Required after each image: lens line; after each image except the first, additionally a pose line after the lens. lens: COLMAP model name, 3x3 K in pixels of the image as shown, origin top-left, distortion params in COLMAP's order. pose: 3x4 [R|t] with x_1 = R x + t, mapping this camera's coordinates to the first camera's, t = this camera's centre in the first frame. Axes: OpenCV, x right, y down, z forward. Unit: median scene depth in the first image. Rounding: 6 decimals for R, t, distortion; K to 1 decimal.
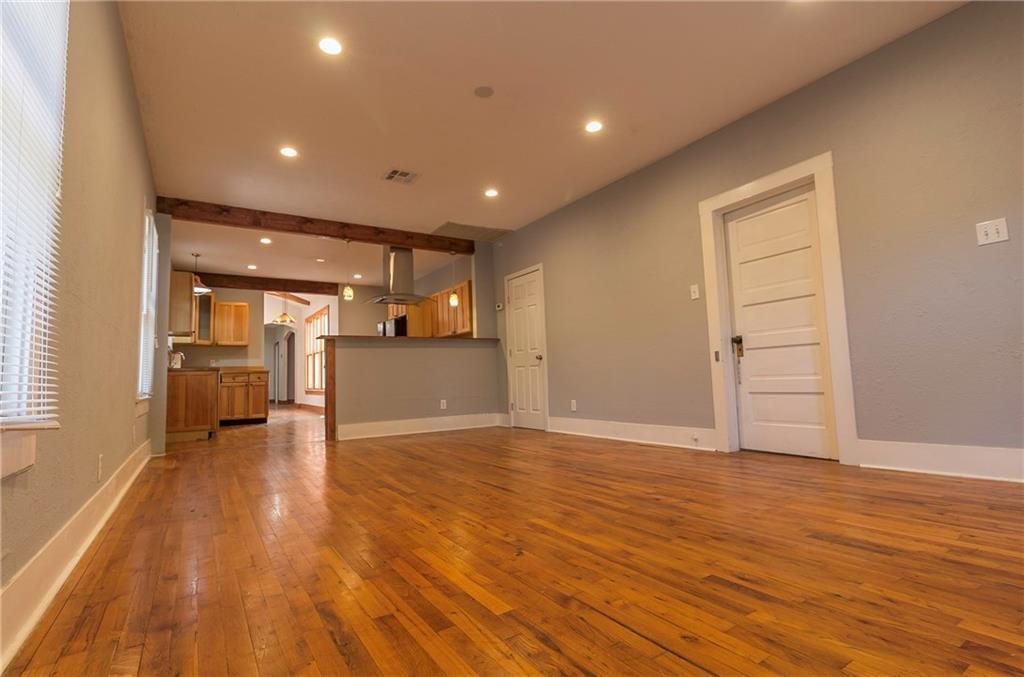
lens RADIAL K [[496.1, 0, 517.2], [0, 496.1, 338.0], [0, 0, 1]] dist [0.002076, 0.000992]
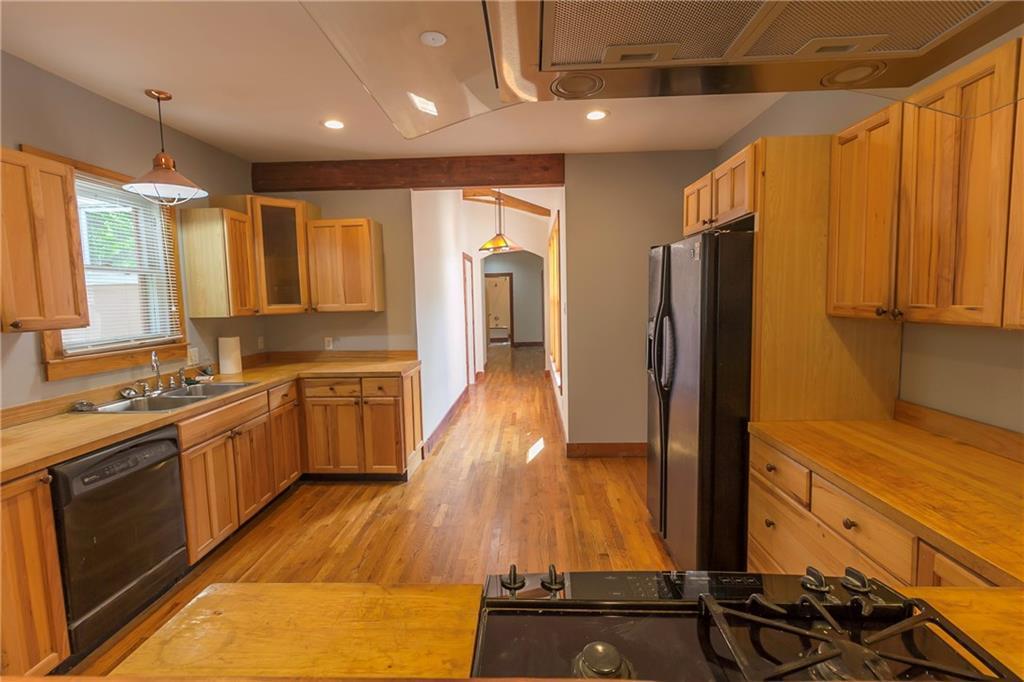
lens RADIAL K [[469.7, 0, 508.4], [0, 469.7, 341.1], [0, 0, 1]] dist [0.007116, -0.000028]
pose [[0.810218, 0.069083, -0.582043, -0.242301], [0.042585, 0.983467, 0.176008, -0.040832], [0.584579, -0.167391, 0.793881, 0.977250]]
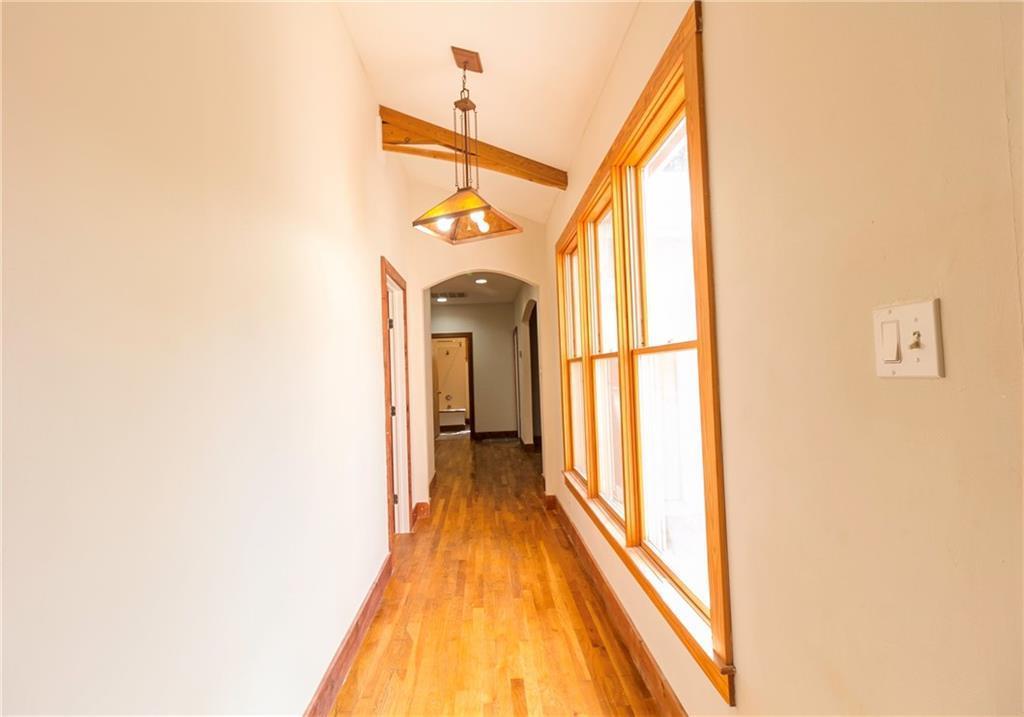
lens RADIAL K [[489.5, 0, 514.6], [0, 489.5, 360.0], [0, 0, 1]] dist [-0.000441, -0.000020]
pose [[0.872099, -0.009497, -0.489237, -0.599956], [0.045381, 0.997072, 0.061540, 0.027989], [0.487220, -0.075871, 0.869977, 1.425457]]
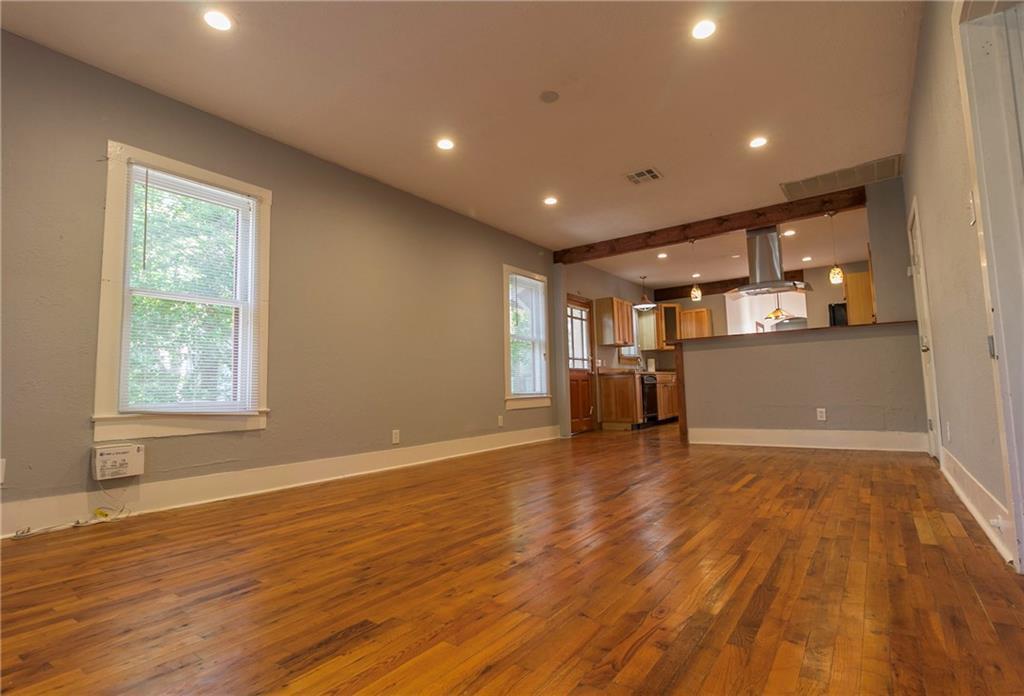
lens RADIAL K [[500.2, 0, 514.2], [0, 500.2, 345.4], [0, 0, 1]] dist [-0.004252, -0.000541]
pose [[0.364359, -0.061717, -0.929211, 0.421389], [0.090886, 0.995395, -0.030475, 0.007125], [0.926813, -0.073348, 0.368291, 0.288211]]
